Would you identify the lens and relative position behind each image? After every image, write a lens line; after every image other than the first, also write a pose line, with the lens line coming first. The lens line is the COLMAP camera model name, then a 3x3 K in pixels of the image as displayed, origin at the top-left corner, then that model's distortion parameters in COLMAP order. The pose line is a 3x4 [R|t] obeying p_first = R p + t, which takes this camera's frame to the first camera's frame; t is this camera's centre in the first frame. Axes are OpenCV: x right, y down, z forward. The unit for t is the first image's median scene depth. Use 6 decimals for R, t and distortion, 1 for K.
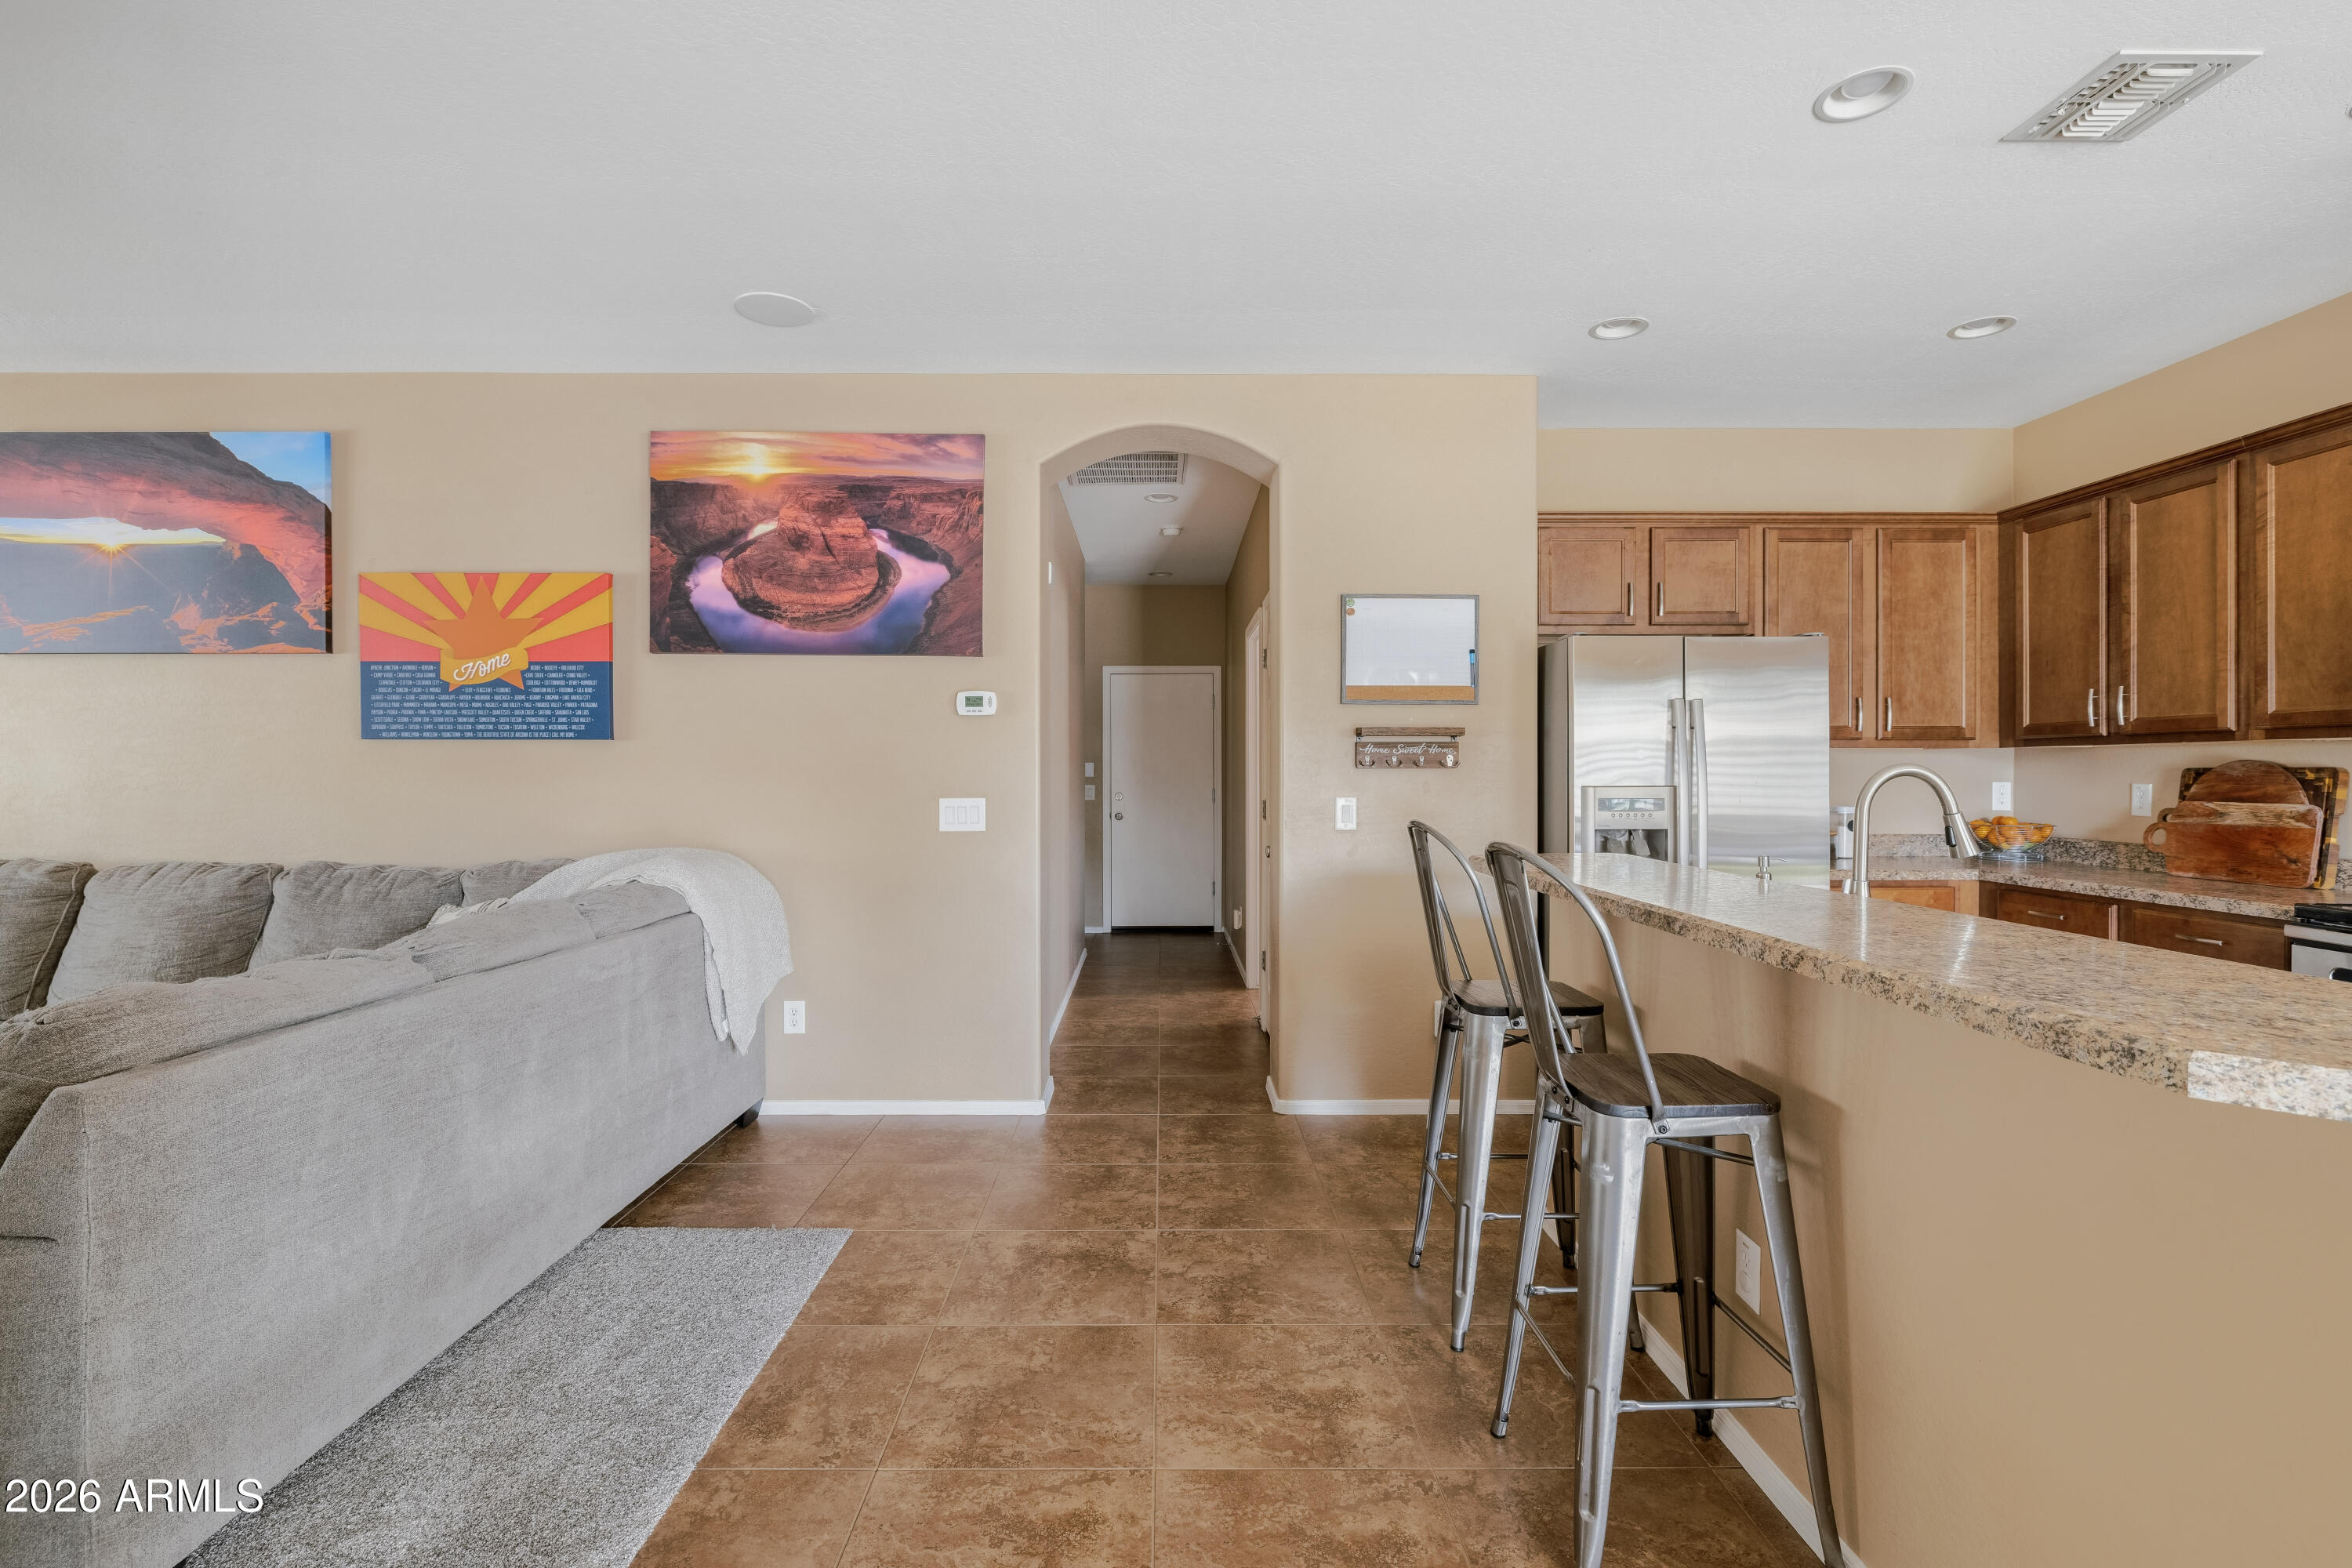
lens RADIAL K [[1082.6, 0, 1171.4], [0, 1082.6, 783.7], [0, 0, 1]] dist [-0.003151, 0.001117]
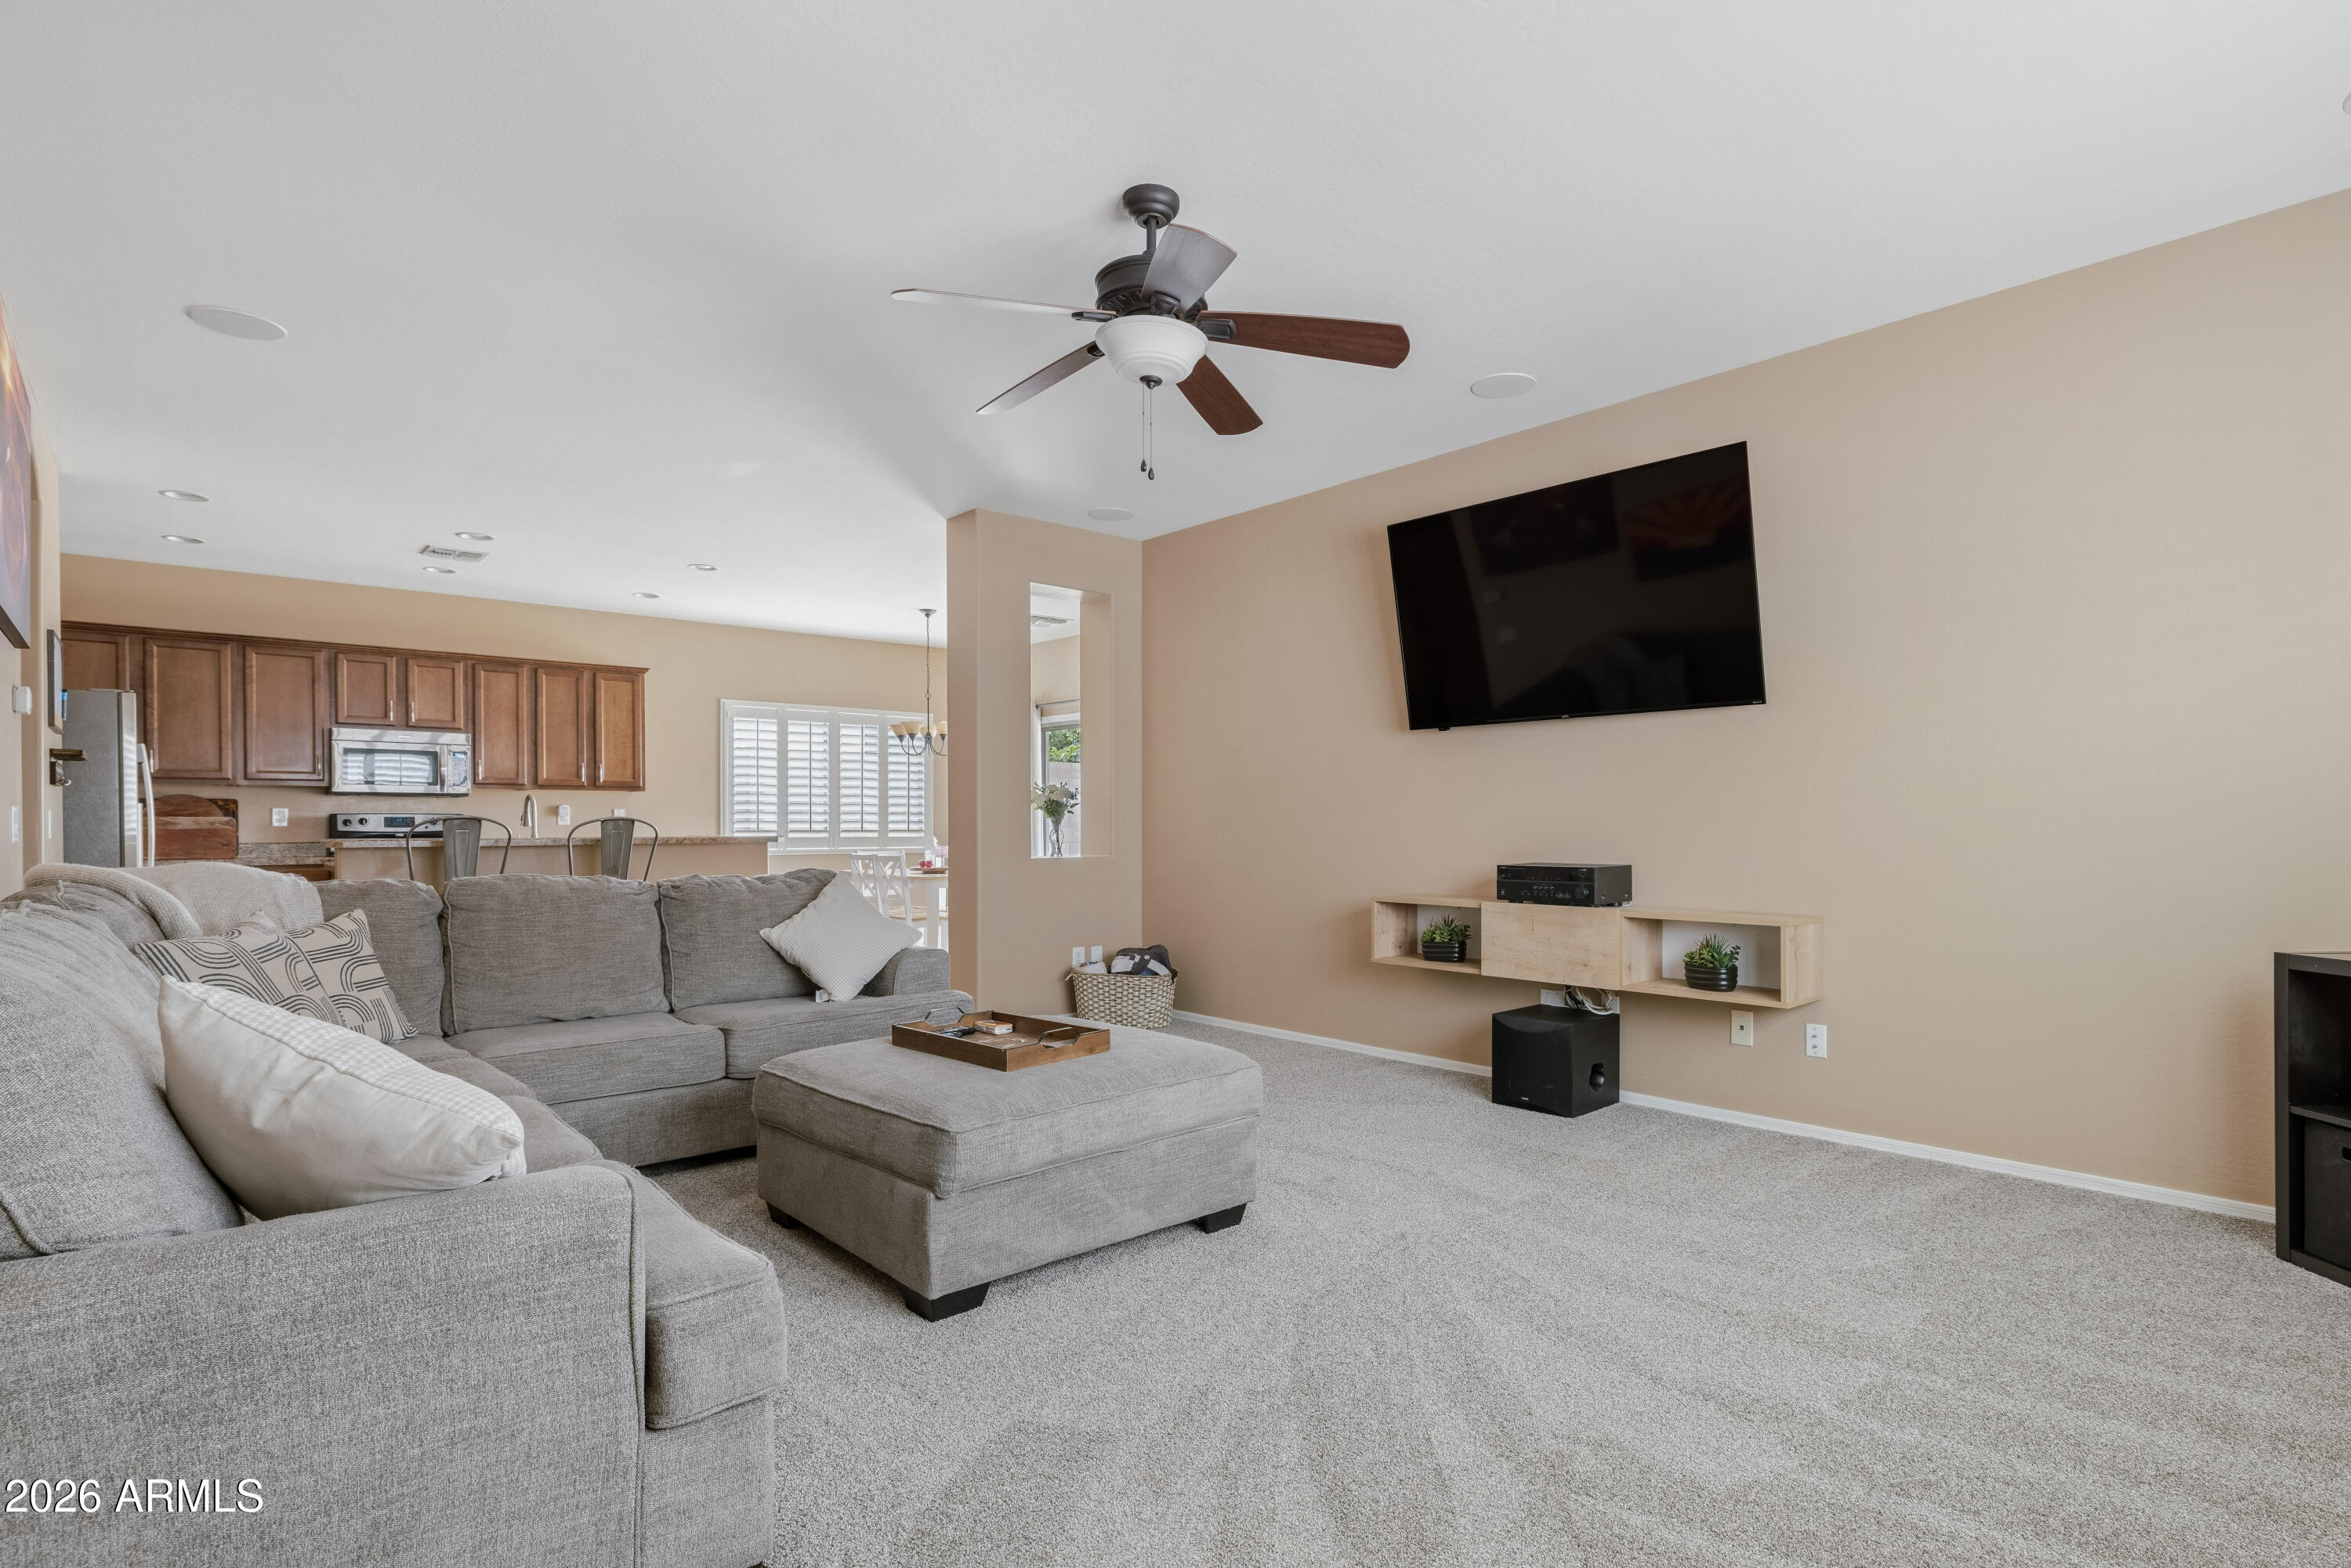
lens RADIAL K [[1182.9, 0, 1223.2], [0, 1182.9, 824.7], [0, 0, 1]] dist [-0.013988, -0.001048]
pose [[-0.664938, 0.001948, 0.746896, -1.581988], [0.009639, 0.999936, 0.005973, 0.033270], [-0.746837, 0.011171, -0.664914, 0.908954]]
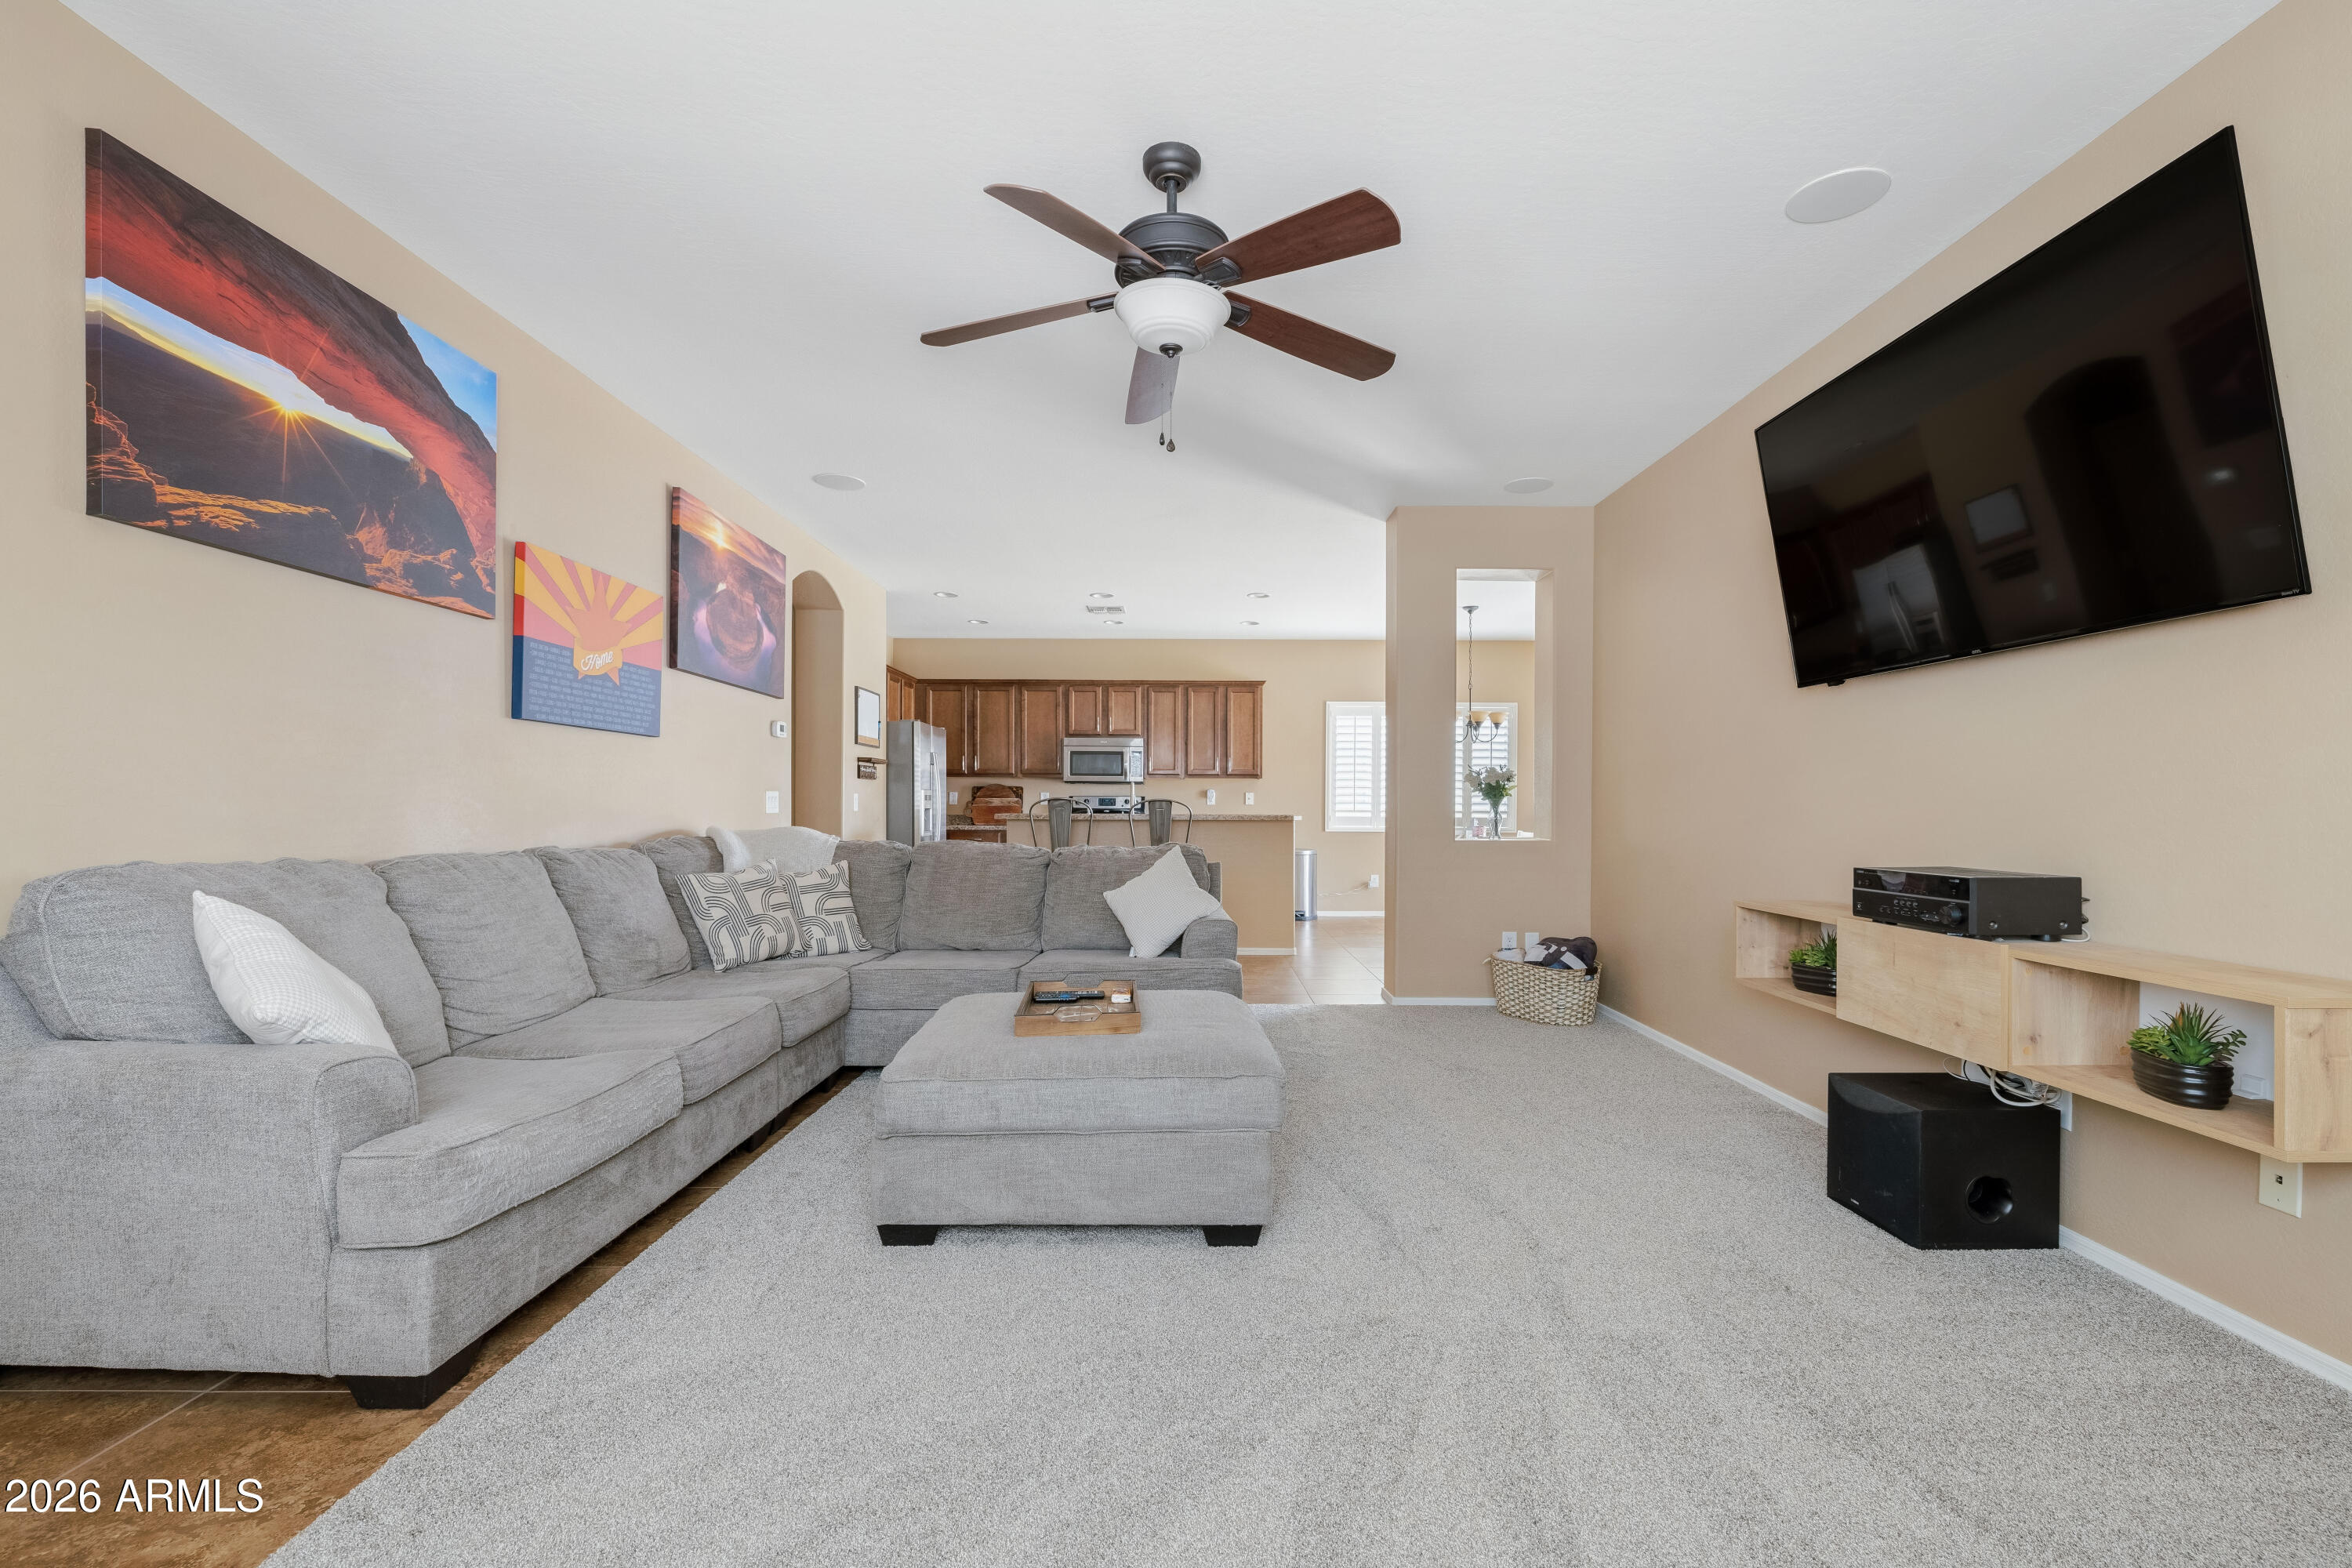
lens RADIAL K [[1015.2, 0, 1172.2], [0, 1015.2, 806.5], [0, 0, 1]] dist [-0.002376, -0.000122]
pose [[0.017904, -0.001175, 0.999839, -1.616873], [0.004608, 0.999989, 0.001093, 0.036200], [-0.999829, 0.004588, 0.017909, 0.423200]]
